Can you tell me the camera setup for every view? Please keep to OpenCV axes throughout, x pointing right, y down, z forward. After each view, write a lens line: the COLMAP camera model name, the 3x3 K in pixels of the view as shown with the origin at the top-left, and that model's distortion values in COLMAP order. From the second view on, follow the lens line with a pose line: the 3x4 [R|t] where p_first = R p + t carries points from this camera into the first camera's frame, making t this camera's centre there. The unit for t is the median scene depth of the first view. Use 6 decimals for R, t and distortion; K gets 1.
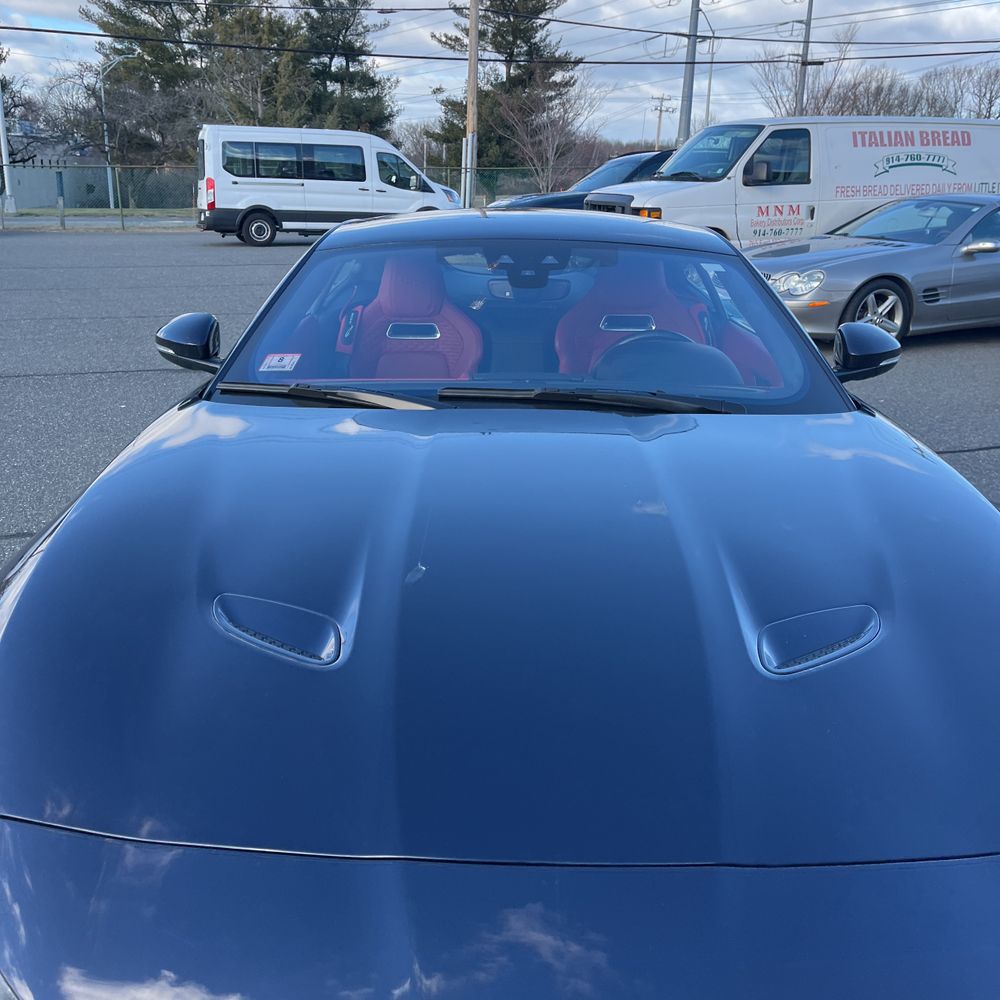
lens RADIAL K [[1007.4, 0, 489.8], [0, 1007.4, 494.6], [0, 0, 1]] dist [0.023340, 0.000000]
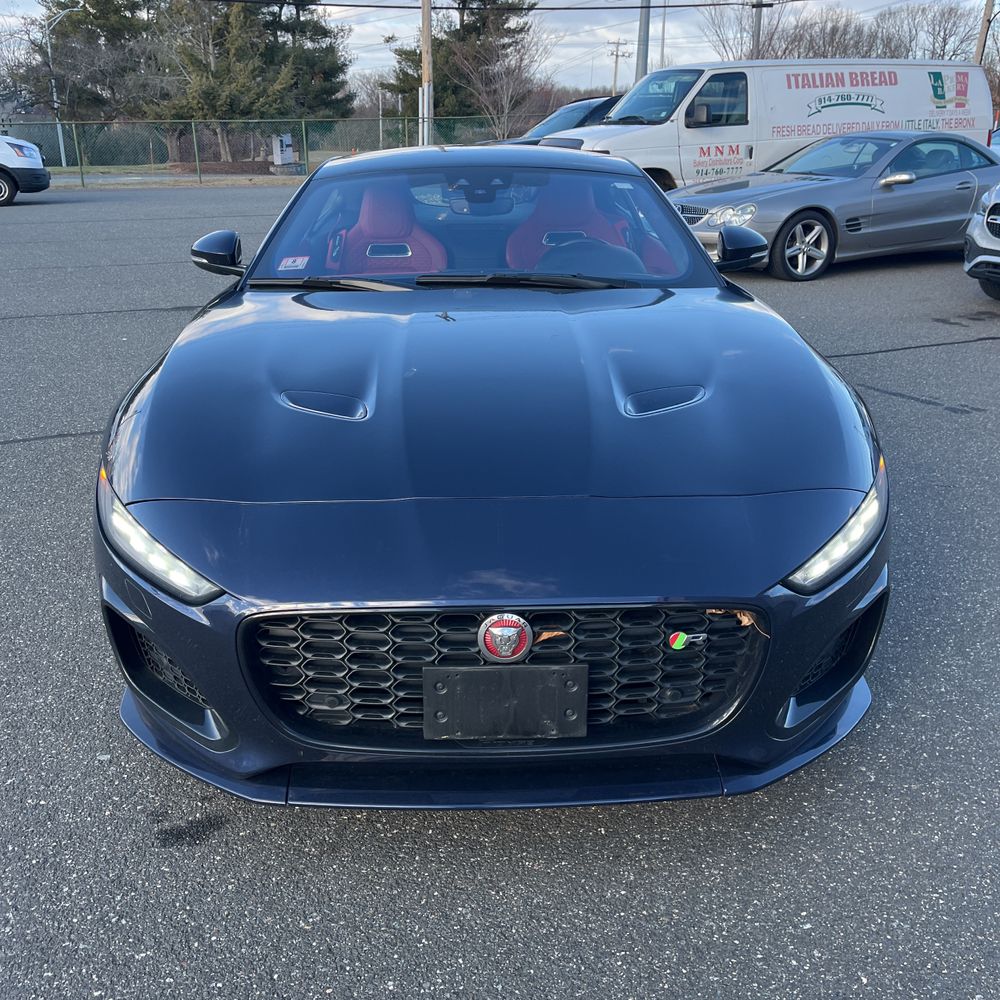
lens RADIAL K [[1007.4, 0, 491.9], [0, 1007.4, 492.3], [0, 0, 1]] dist [0.023340, 0.000000]
pose [[0.998917, -0.033254, 0.032542, -0.000595], [0.031849, 0.998576, 0.042799, 0.025982], [-0.033919, -0.041716, 0.998554, -0.073153]]
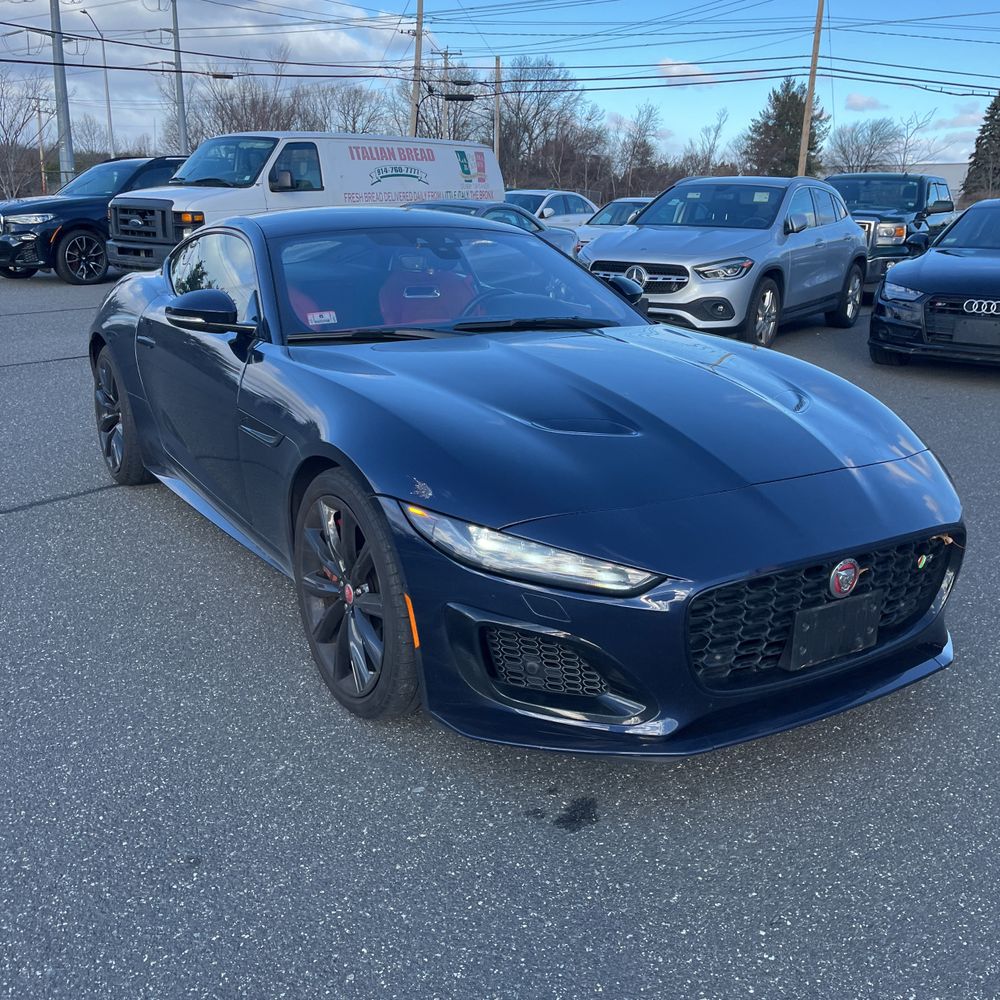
lens RADIAL K [[1007.4, 0, 490.5], [0, 1007.4, 482.9], [0, 0, 1]] dist [0.023340, 0.000000]
pose [[0.845015, -0.145738, 0.514500, -0.164310], [0.154268, 0.987676, 0.026400, 0.019230], [-0.512007, 0.057063, 0.857084, -0.059580]]
